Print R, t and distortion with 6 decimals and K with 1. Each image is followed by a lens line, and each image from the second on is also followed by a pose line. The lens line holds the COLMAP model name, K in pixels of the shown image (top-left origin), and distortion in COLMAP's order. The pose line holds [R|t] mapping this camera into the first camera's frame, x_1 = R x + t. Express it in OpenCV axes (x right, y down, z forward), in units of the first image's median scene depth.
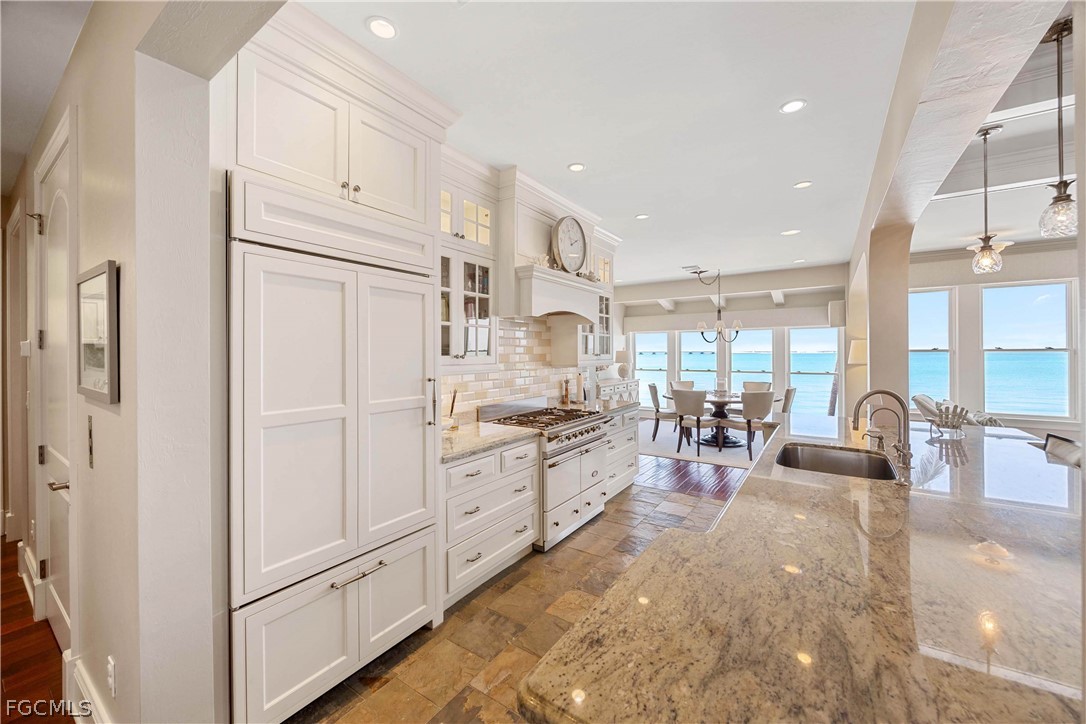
lens RADIAL K [[418.3, 0, 540.8], [0, 418.3, 356.3], [0, 0, 1]] dist [0.000412, 0.000086]
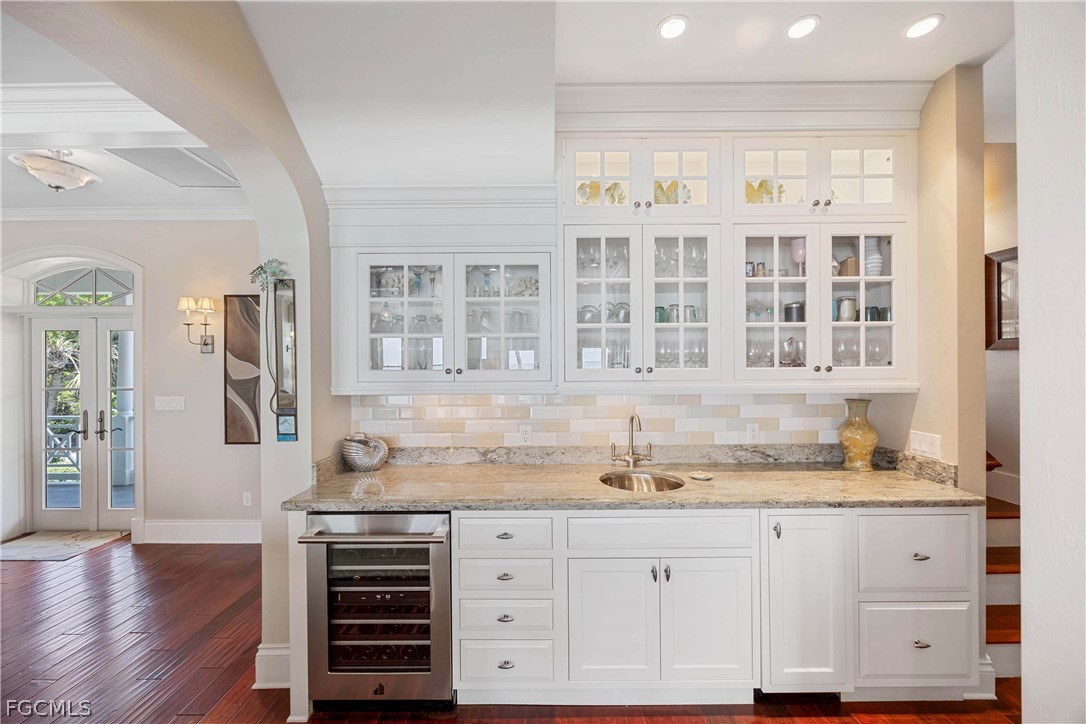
lens RADIAL K [[402.2, 0, 543.9], [0, 402.2, 371.8], [0, 0, 1]] dist [0.000950, 0.000067]
pose [[0.555824, 0.002275, -0.831297, 0.111840], [0.008955, 0.999922, 0.008724, -0.000780], [0.831251, -0.012293, 0.555761, 0.174152]]
